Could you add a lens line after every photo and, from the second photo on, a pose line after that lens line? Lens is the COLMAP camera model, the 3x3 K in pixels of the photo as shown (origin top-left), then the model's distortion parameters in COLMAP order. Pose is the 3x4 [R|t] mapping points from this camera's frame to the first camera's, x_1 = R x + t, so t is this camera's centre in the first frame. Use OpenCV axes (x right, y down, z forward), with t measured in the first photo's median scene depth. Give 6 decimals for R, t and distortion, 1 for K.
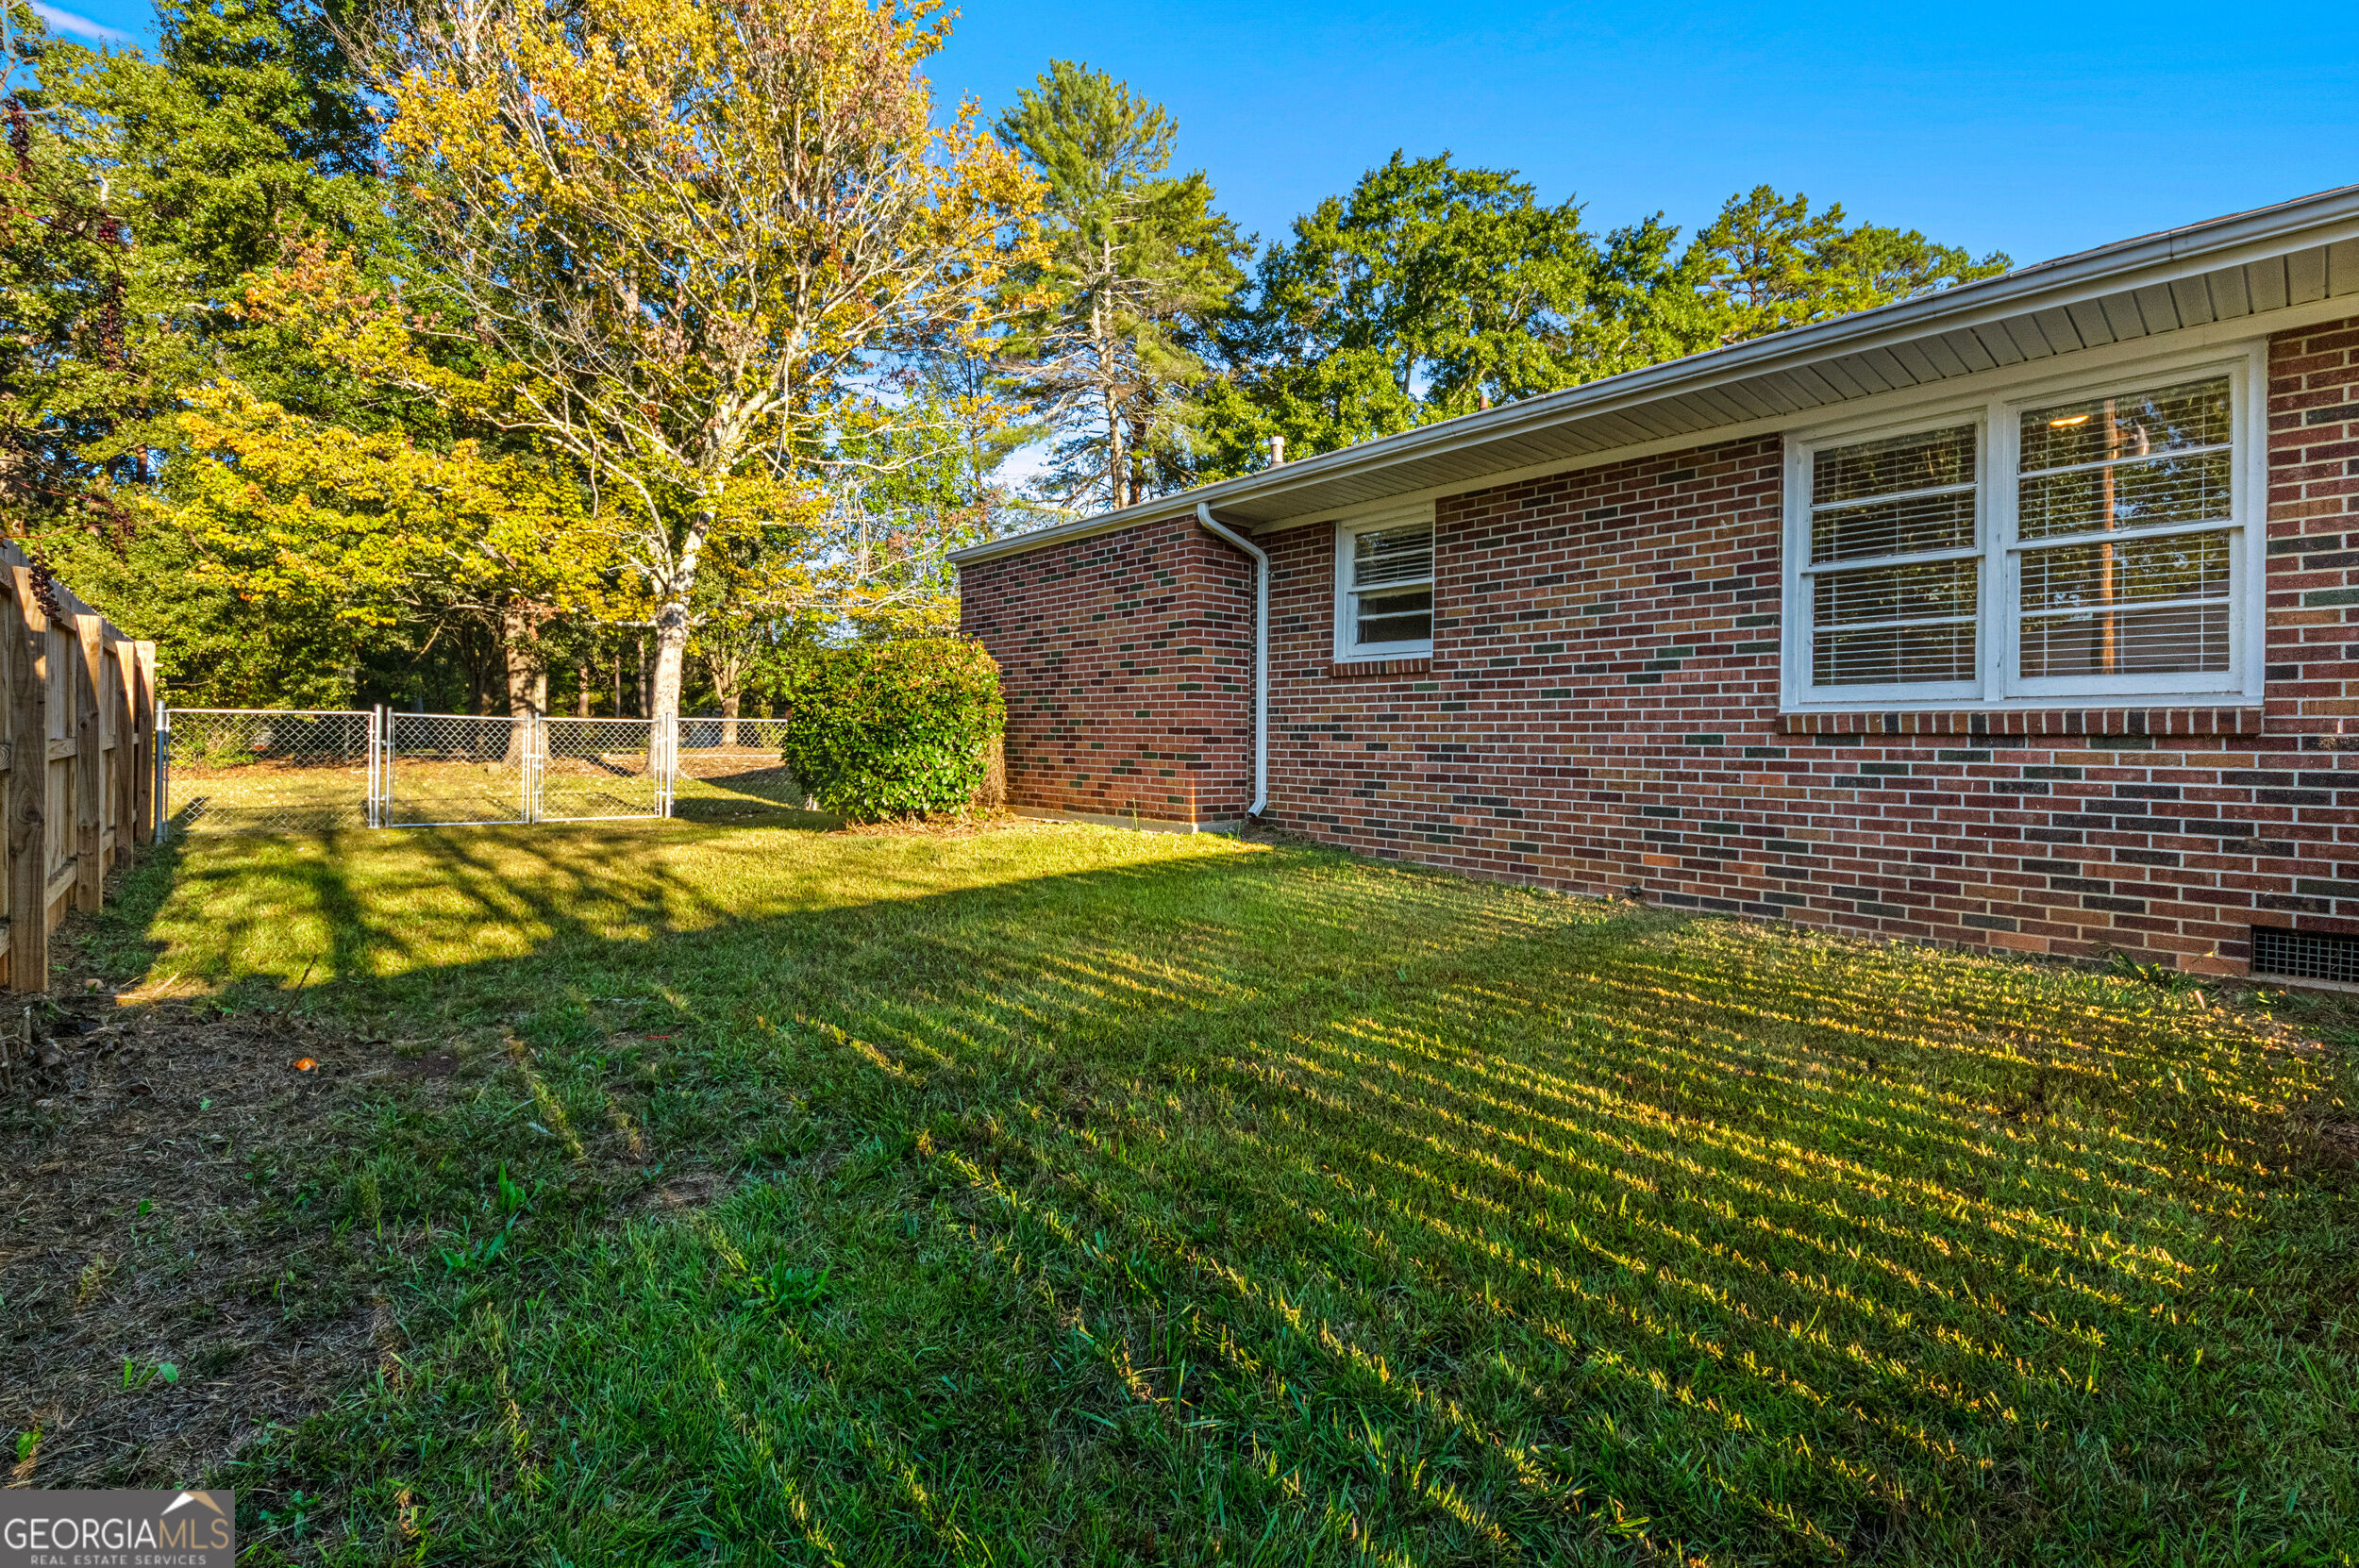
lens RADIAL K [[856.6, 0, 1180.0], [0, 856.6, 766.8], [0, 0, 1]] dist [-0.001954, -0.000204]
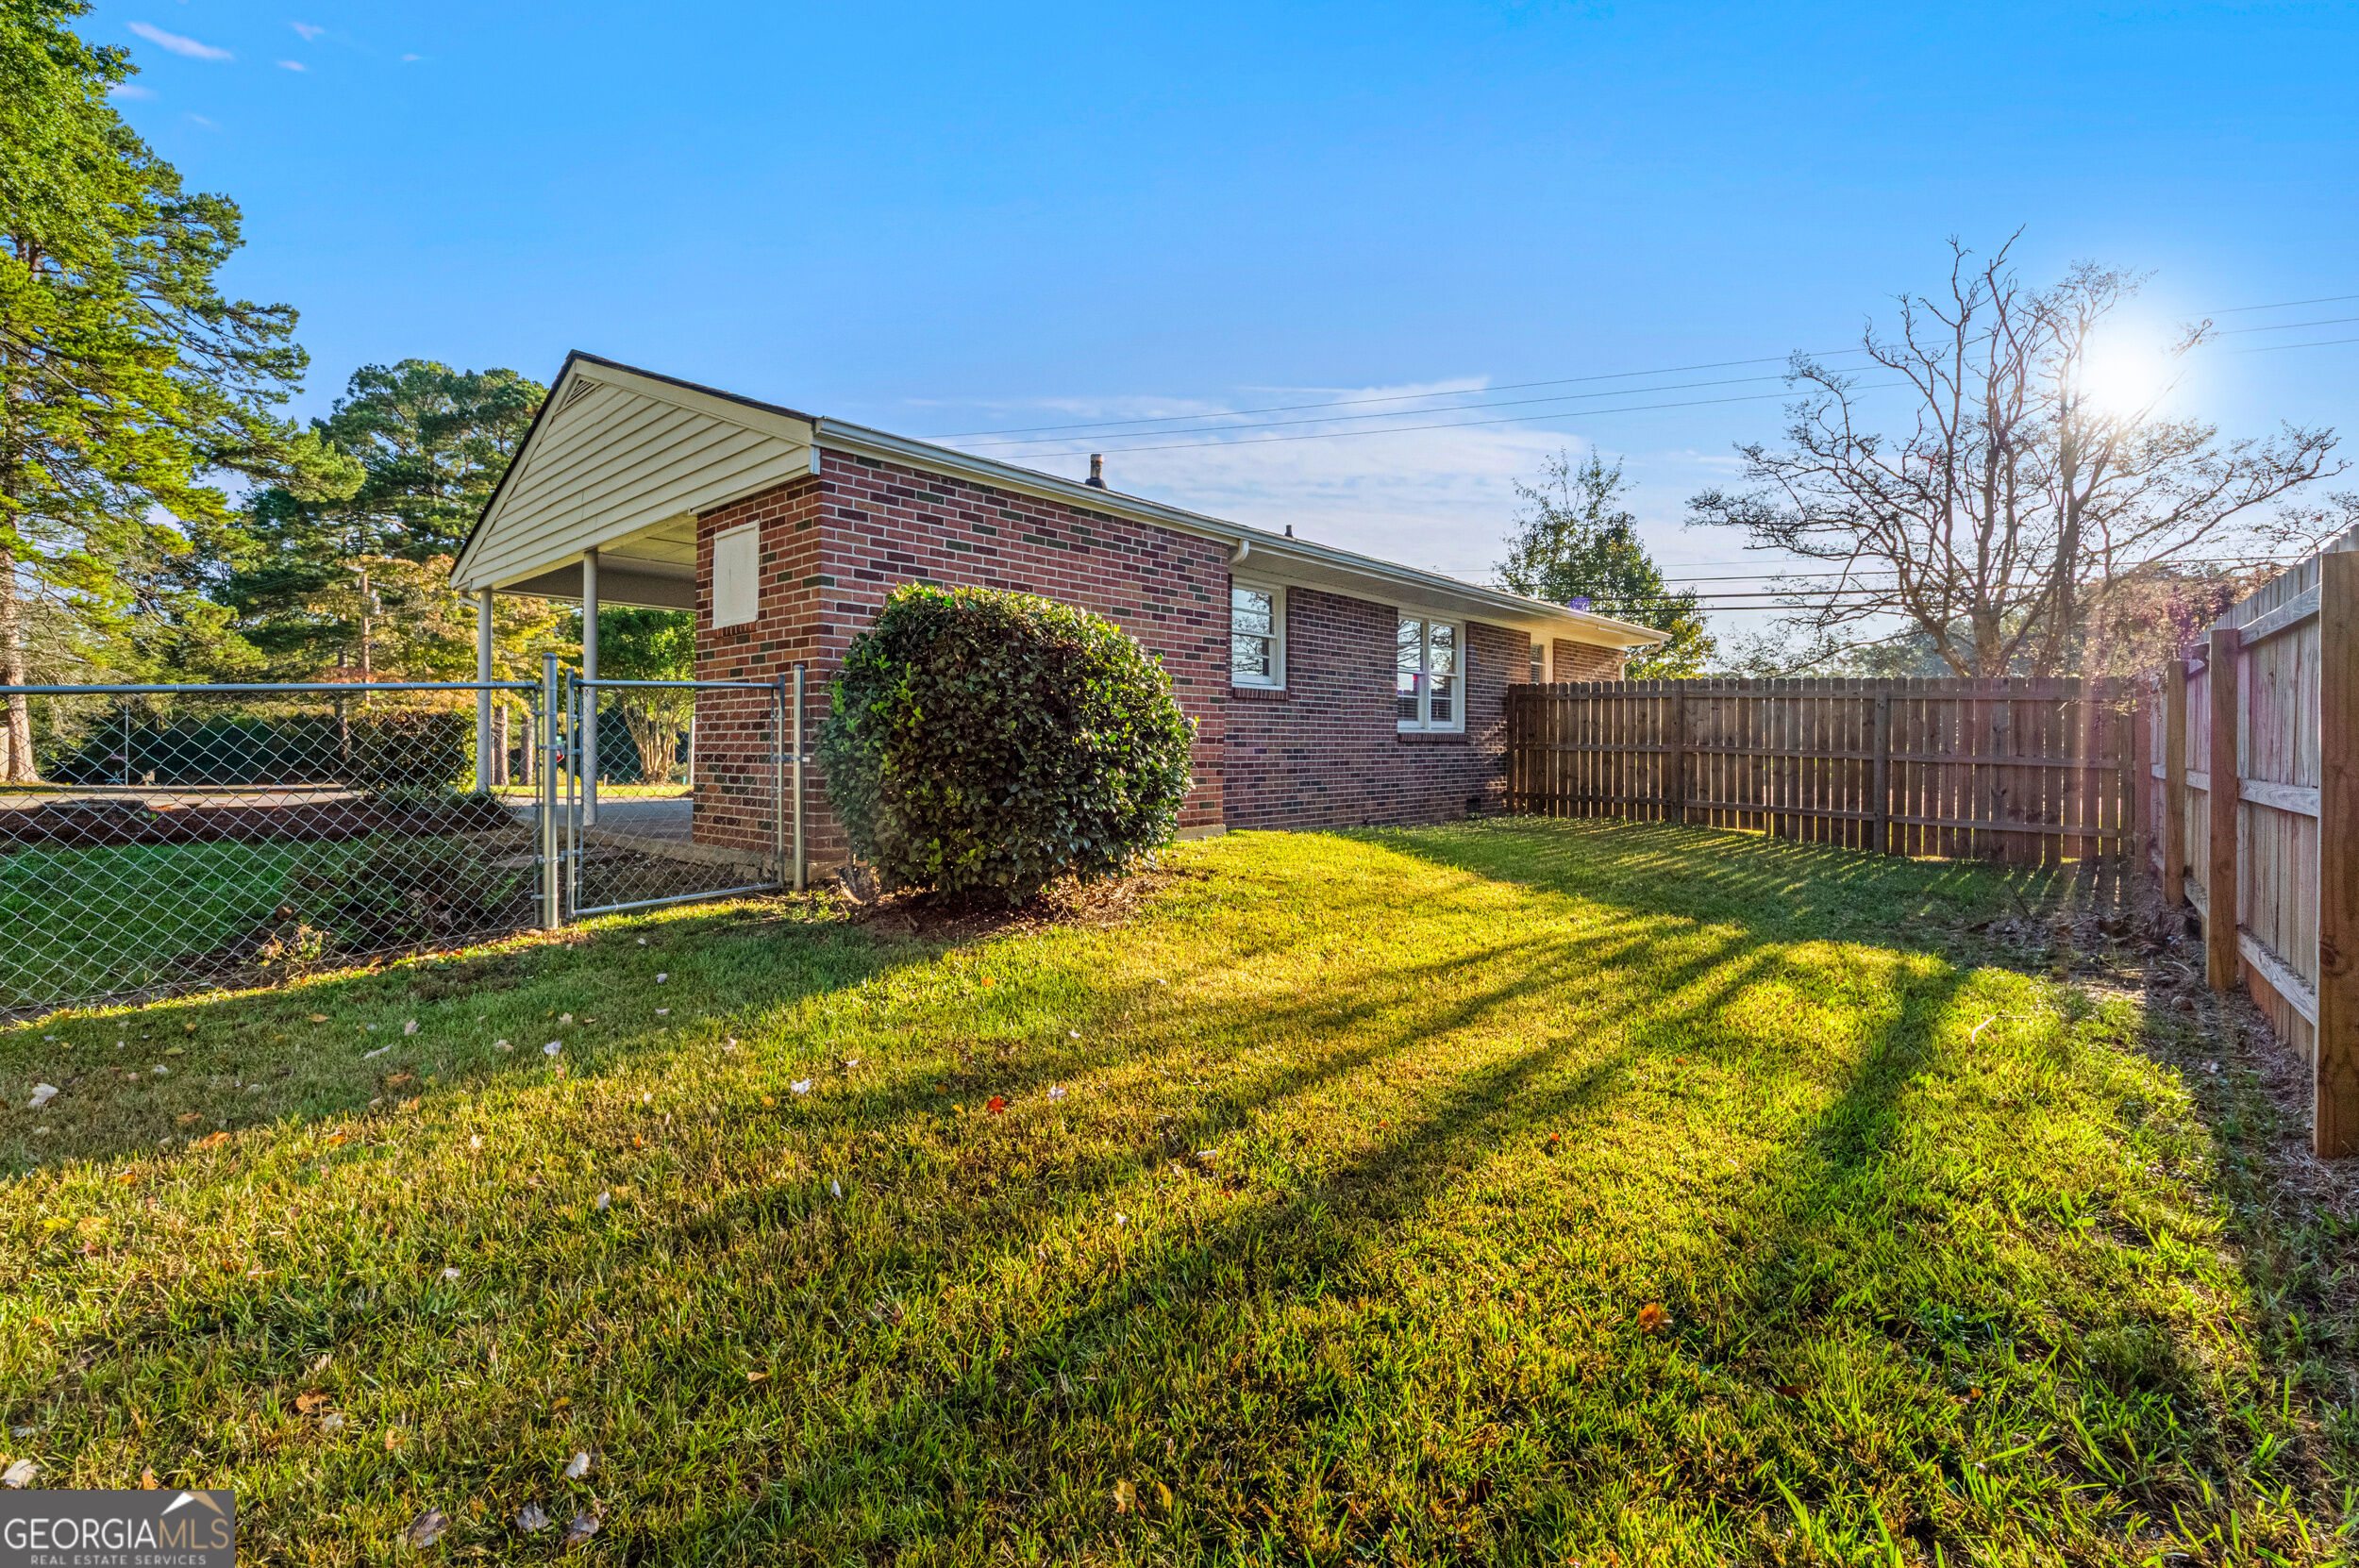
lens RADIAL K [[996.6, 0, 1190.7], [0, 996.6, 774.8], [0, 0, 1]] dist [-0.000956, -0.000193]
pose [[-0.036794, -0.043808, 0.998362, -1.533345], [0.030062, 0.998538, 0.044924, -0.068451], [-0.998871, 0.031665, -0.035423, 1.317620]]
